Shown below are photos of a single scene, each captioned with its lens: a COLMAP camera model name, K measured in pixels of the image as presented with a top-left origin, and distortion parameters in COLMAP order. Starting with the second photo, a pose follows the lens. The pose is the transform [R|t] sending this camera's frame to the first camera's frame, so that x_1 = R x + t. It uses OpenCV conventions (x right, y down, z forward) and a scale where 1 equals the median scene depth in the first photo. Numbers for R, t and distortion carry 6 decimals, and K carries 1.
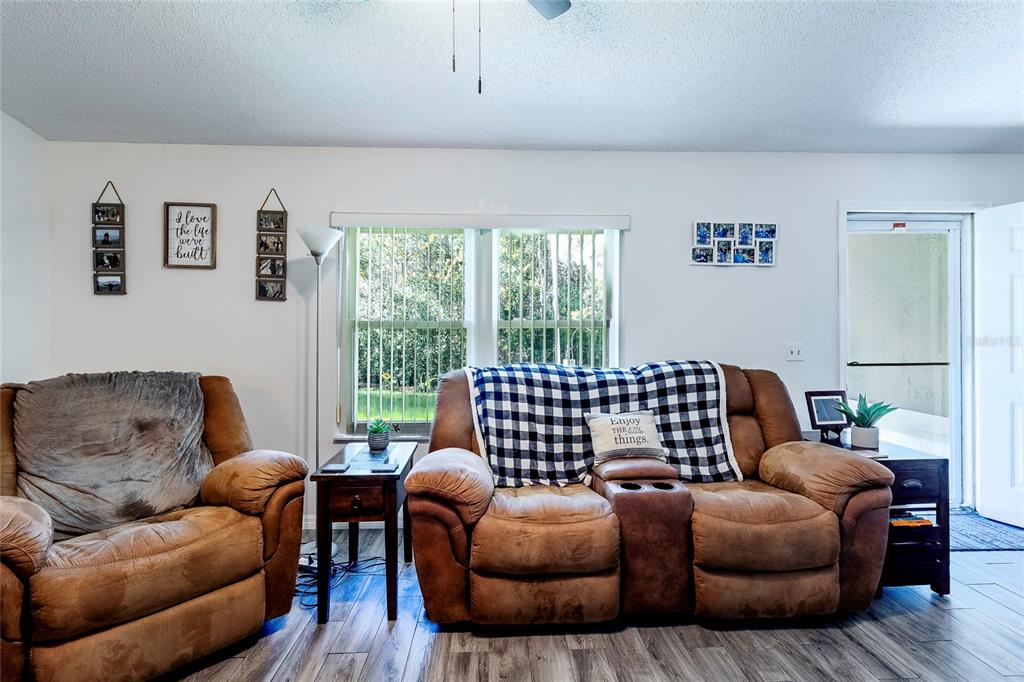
lens RADIAL K [[491.9, 0, 511.7], [0, 491.9, 326.3], [0, 0, 1]] dist [0.004557, 0.000822]
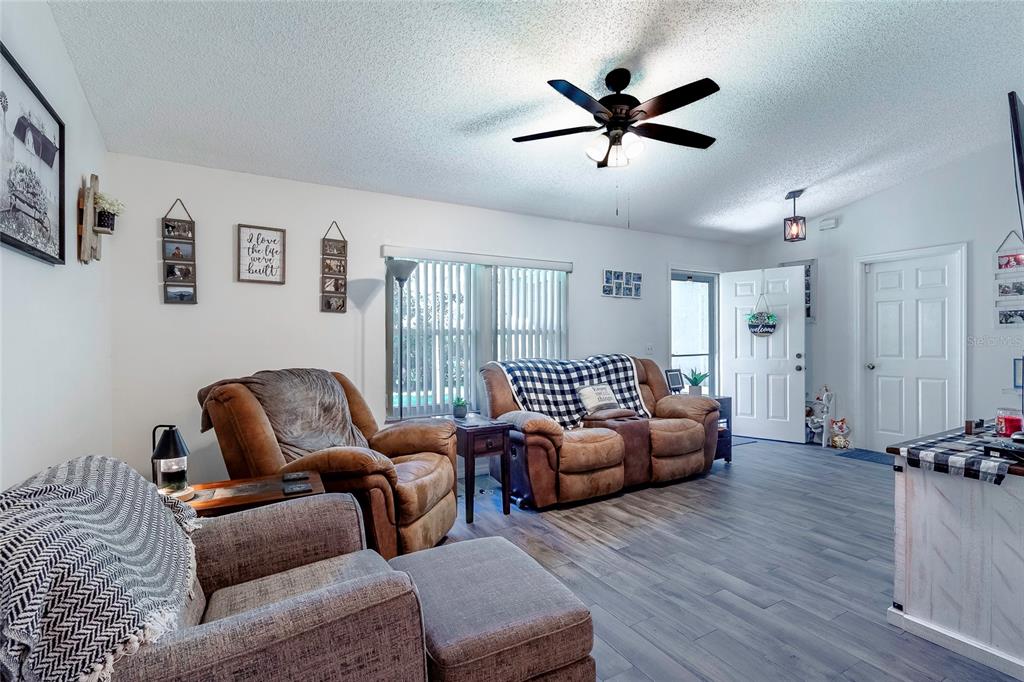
lens RADIAL K [[483.0, 0, 512.0], [0, 483.0, 341.0], [0, 0, 1]] dist [0.000524, 0.000528]
pose [[0.885054, -0.005487, 0.465456, -0.761833], [-0.001952, 0.999878, 0.015498, -0.000276], [-0.465485, -0.014625, 0.884935, -0.322989]]
